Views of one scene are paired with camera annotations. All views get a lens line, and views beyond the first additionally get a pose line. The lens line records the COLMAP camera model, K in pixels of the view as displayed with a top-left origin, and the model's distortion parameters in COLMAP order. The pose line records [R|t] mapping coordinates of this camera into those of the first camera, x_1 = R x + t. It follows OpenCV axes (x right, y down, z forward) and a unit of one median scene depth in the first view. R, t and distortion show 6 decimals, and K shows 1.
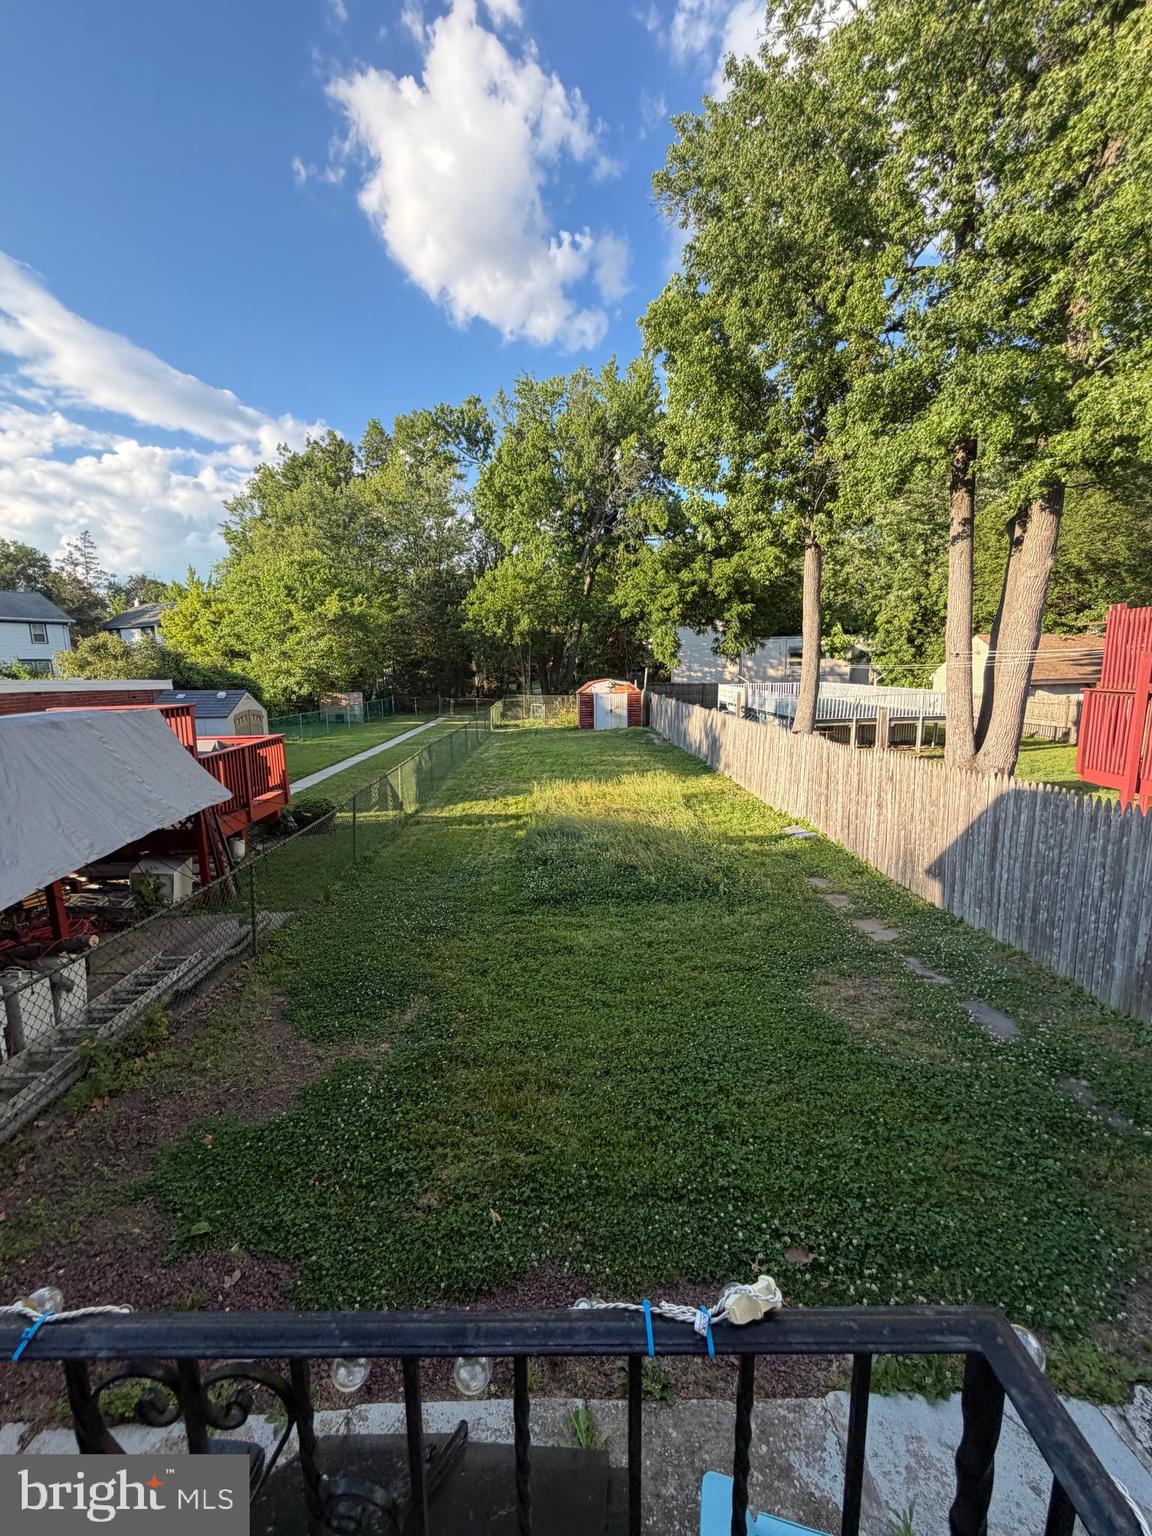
lens RADIAL K [[625.1, 0, 576.0], [0, 625.1, 765.8], [0, 0, 1]] dist [0.009002, 0.000009]
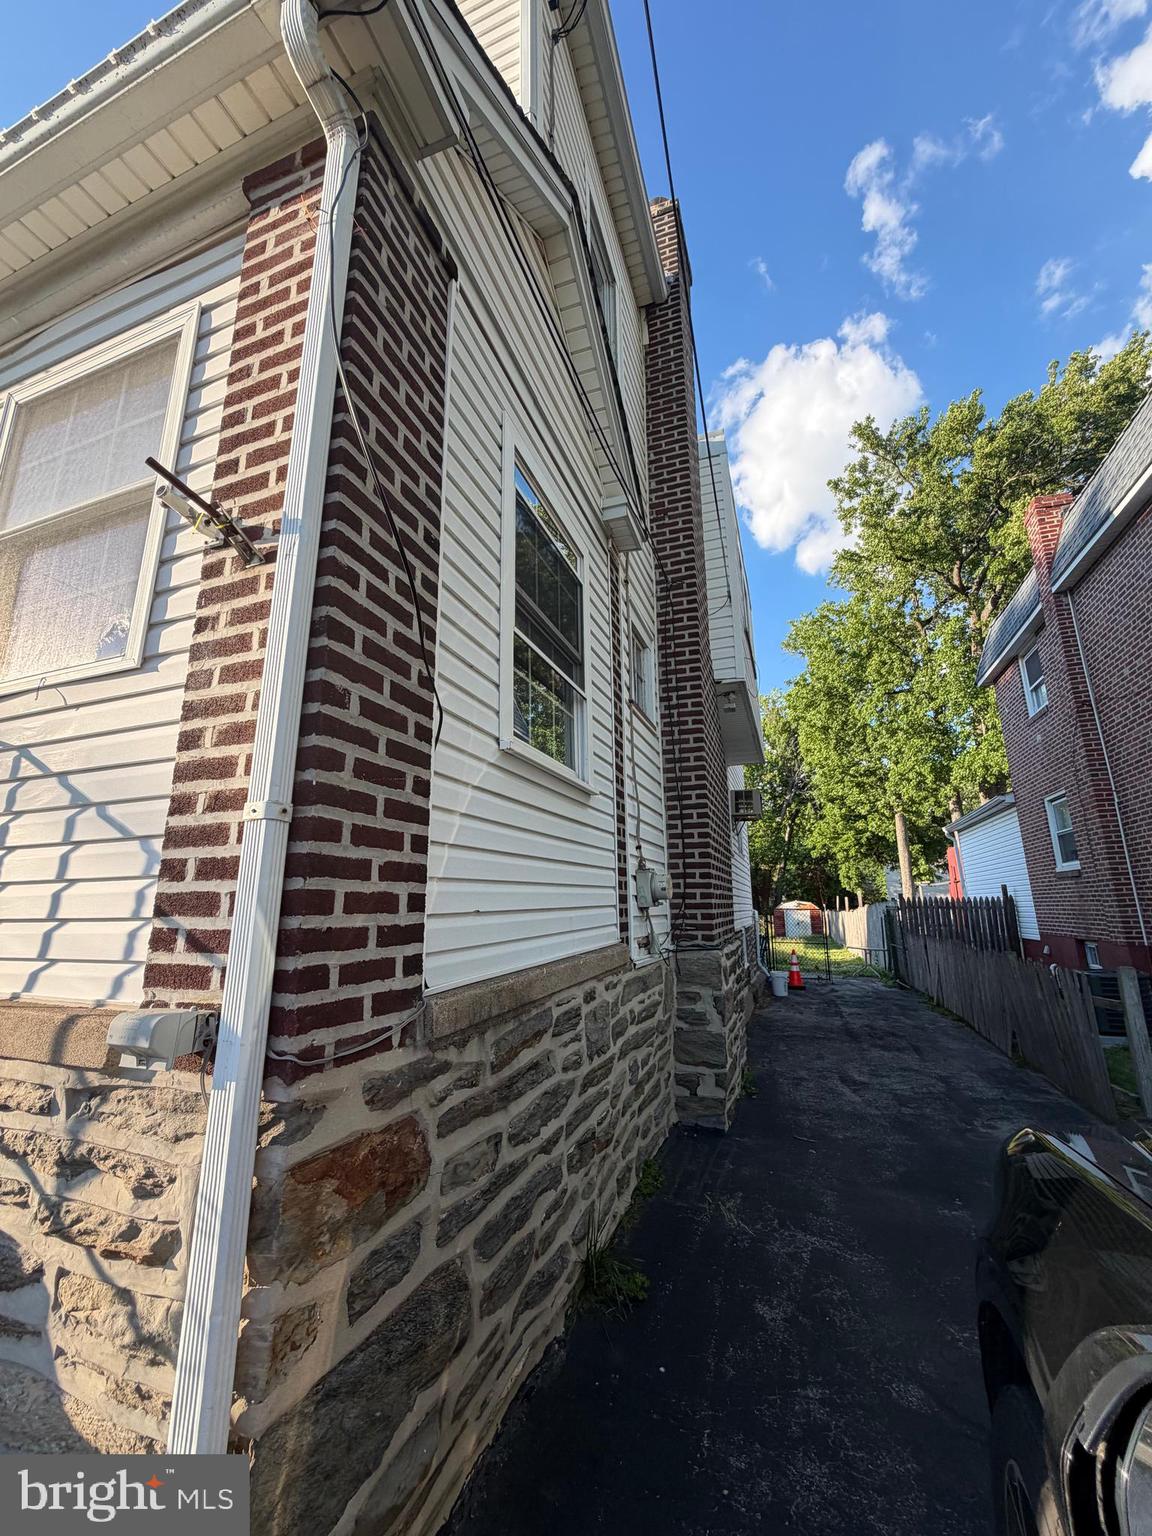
lens RADIAL K [[625.1, 0, 576.0], [0, 625.1, 765.8], [0, 0, 1]] dist [0.009002, 0.000009]
pose [[0.933985, -0.071496, -0.350086, 0.083767], [-0.064285, 0.930166, -0.361468, 0.093077], [0.351482, 0.360111, 0.864165, -0.385041]]
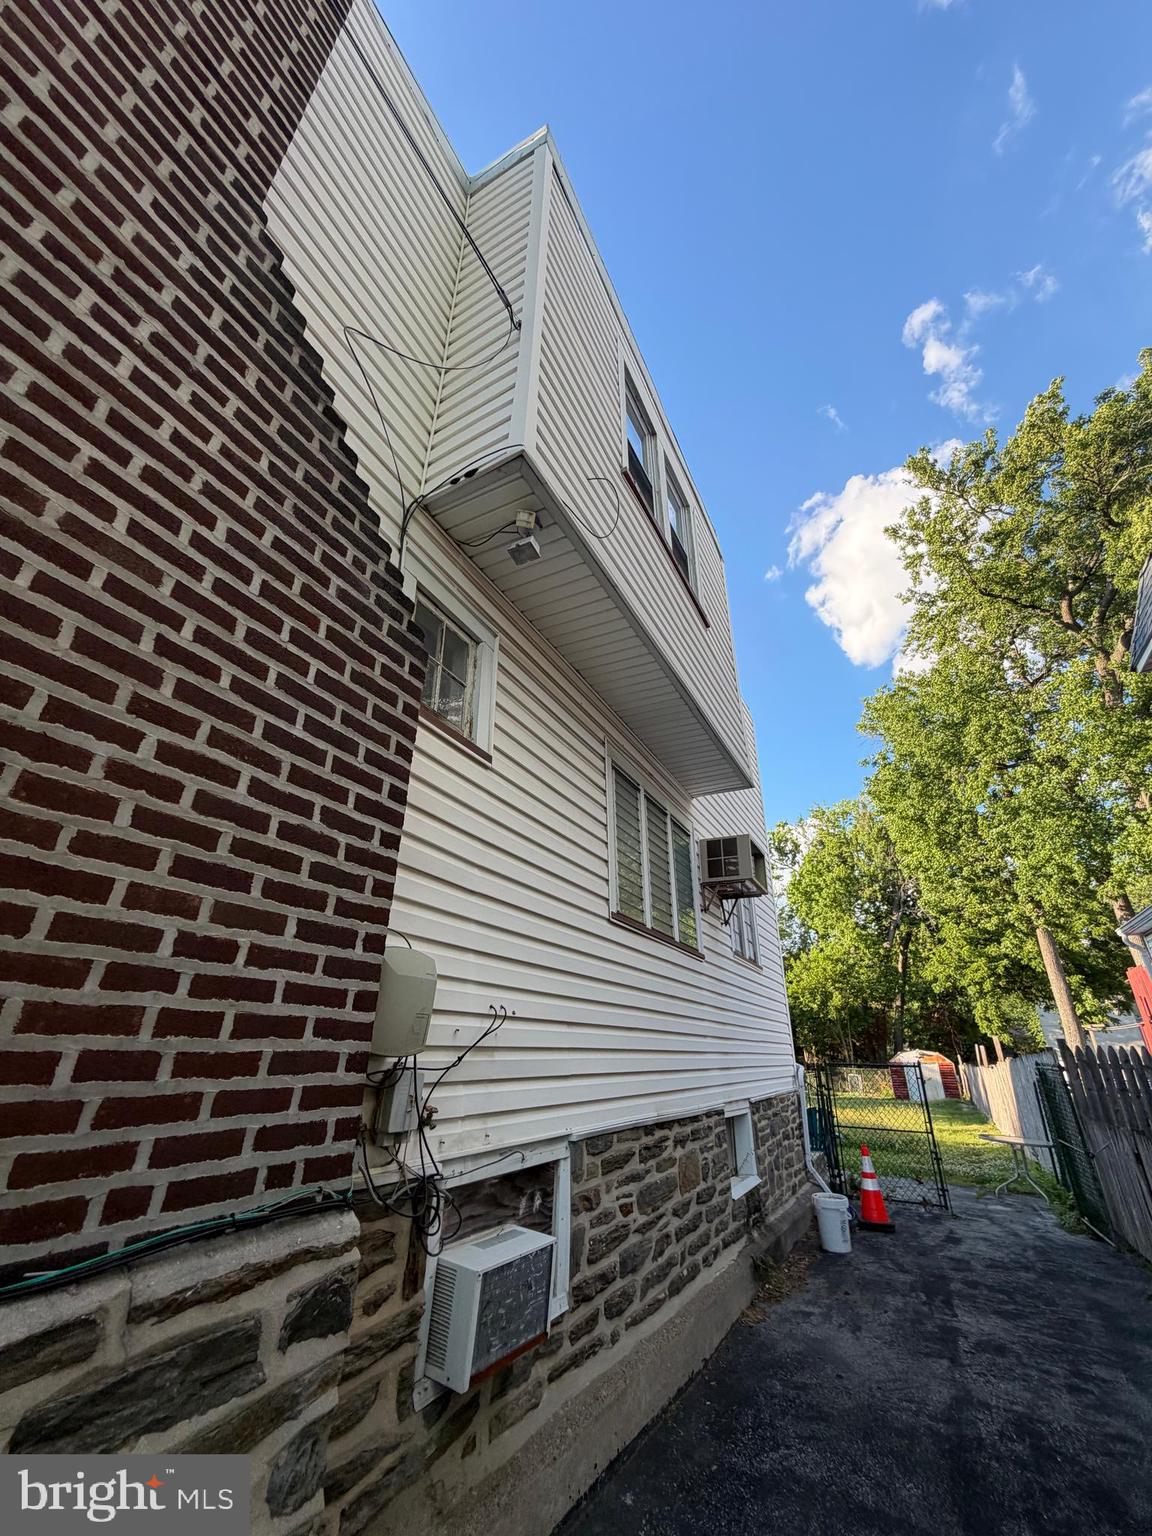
lens RADIAL K [[625.1, 0, 576.0], [0, 625.1, 765.8], [0, 0, 1]] dist [0.009002, 0.000009]
pose [[0.870887, -0.186599, -0.454682, 0.098753], [-0.098657, 0.839921, -0.533665, 0.069876], [0.481479, 0.509620, 0.713068, -0.252555]]
